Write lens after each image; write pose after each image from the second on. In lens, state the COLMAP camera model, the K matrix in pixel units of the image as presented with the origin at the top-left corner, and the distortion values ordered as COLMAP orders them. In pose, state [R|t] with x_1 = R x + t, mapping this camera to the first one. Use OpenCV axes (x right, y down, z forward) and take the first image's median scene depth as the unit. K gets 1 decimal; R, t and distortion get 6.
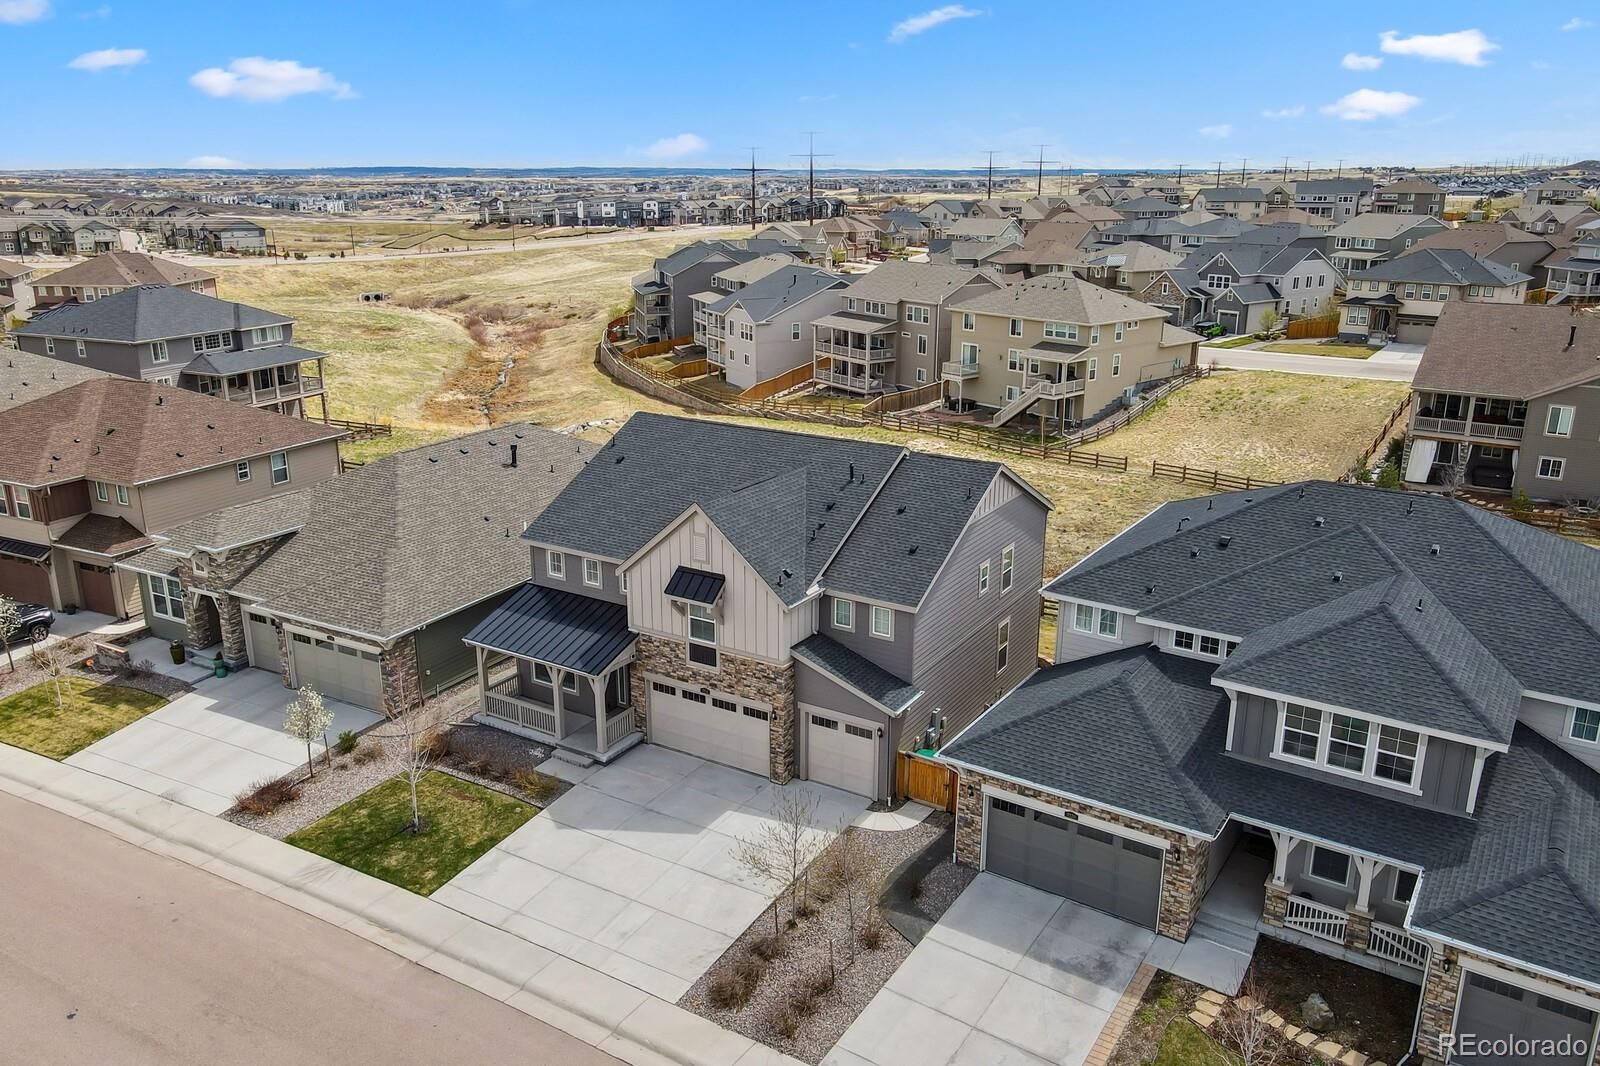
lens RADIAL K [[1179.8, 0, 807.7], [0, 1179.8, 515.0], [0, 0, 1]] dist [0.012438, 0.002694]
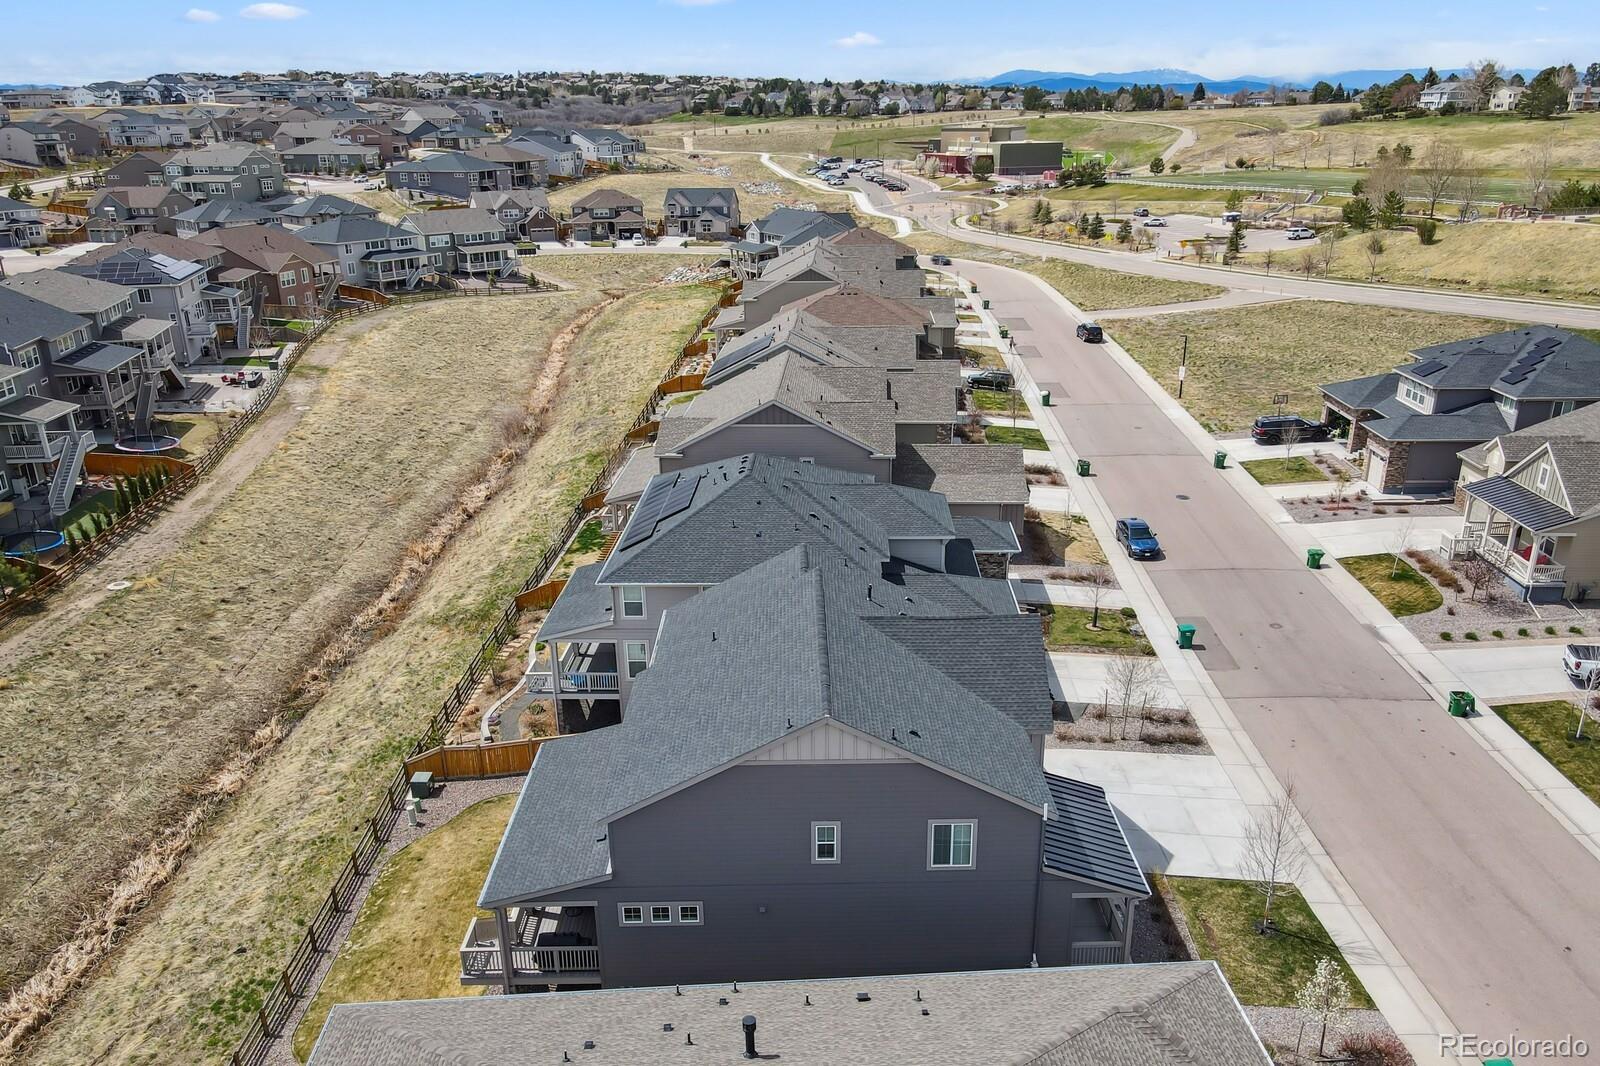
lens RADIAL K [[1179.8, 0, 807.7], [0, 1179.8, 515.0], [0, 0, 1]] dist [0.012438, 0.002694]
pose [[-0.527352, -0.272411, 0.804793, -0.850723], [0.242688, 0.859453, 0.449937, -0.647206], [-0.814250, 0.432589, -0.387123, 1.531302]]
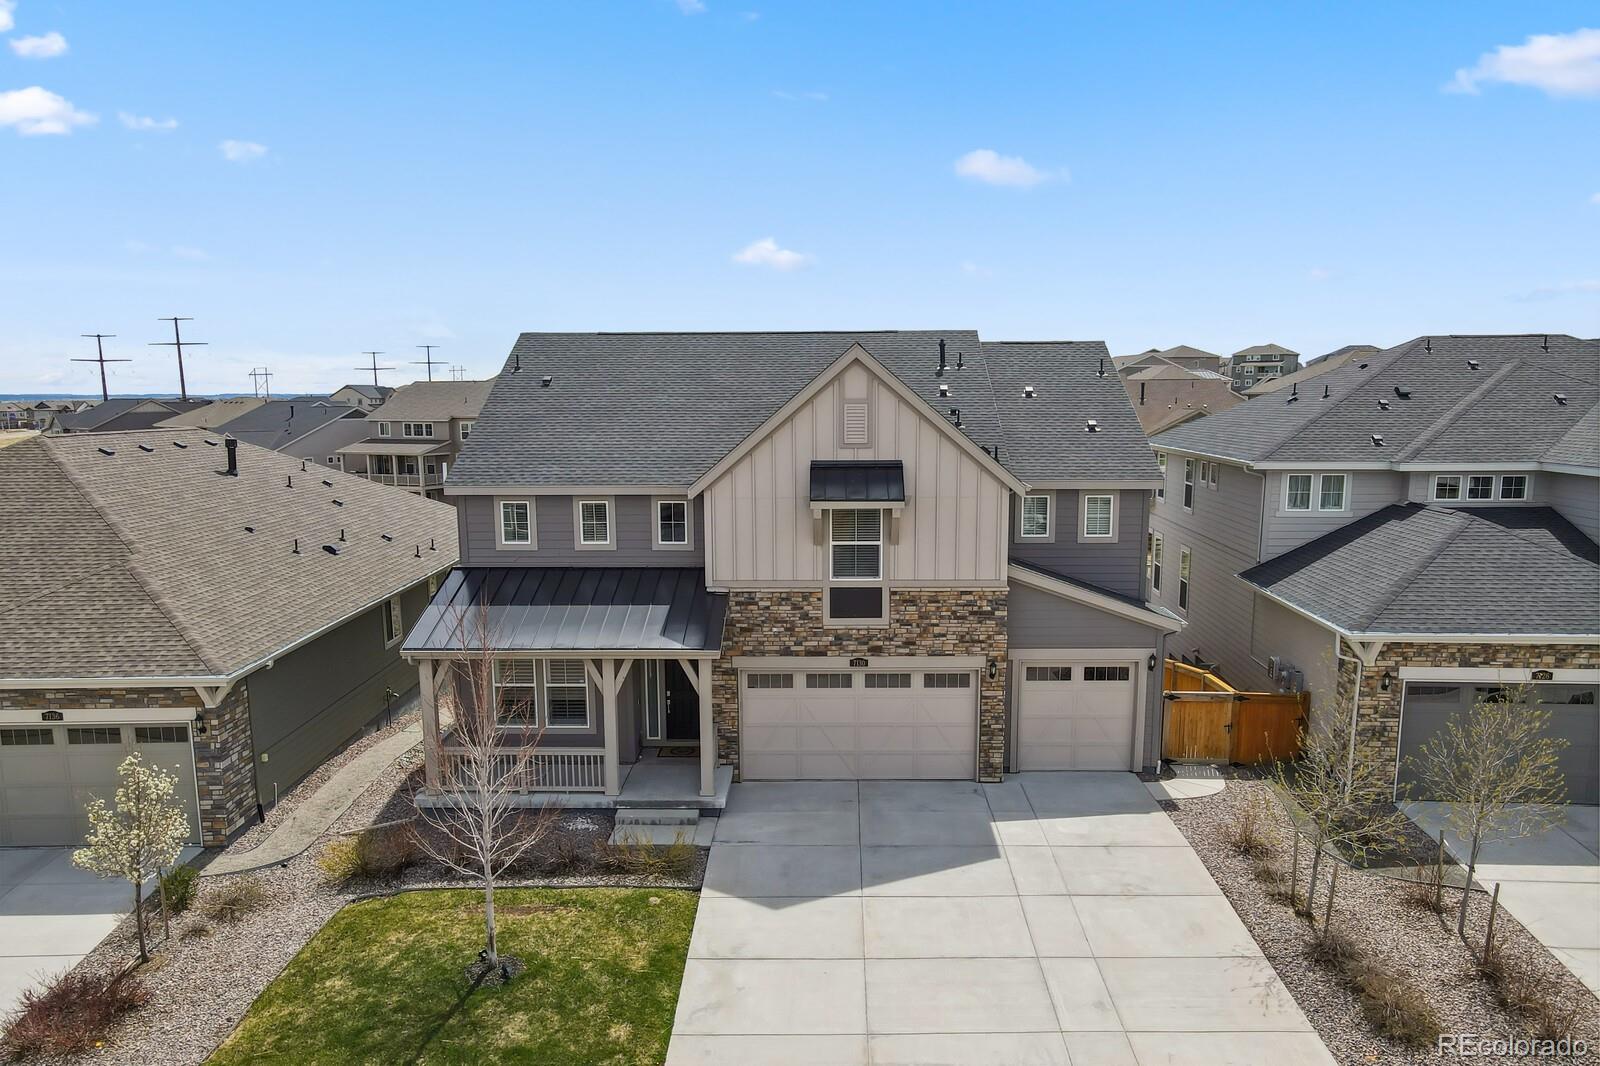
lens RADIAL K [[1164.9, 0, 802.5], [0, 1164.9, 579.6], [0, 0, 1]] dist [0.024381, -0.002915]
pose [[0.869323, -0.087301, 0.486474, -0.417580], [0.146040, 0.985699, -0.084081, 0.155021], [-0.472177, 0.144138, 0.869640, 0.469988]]
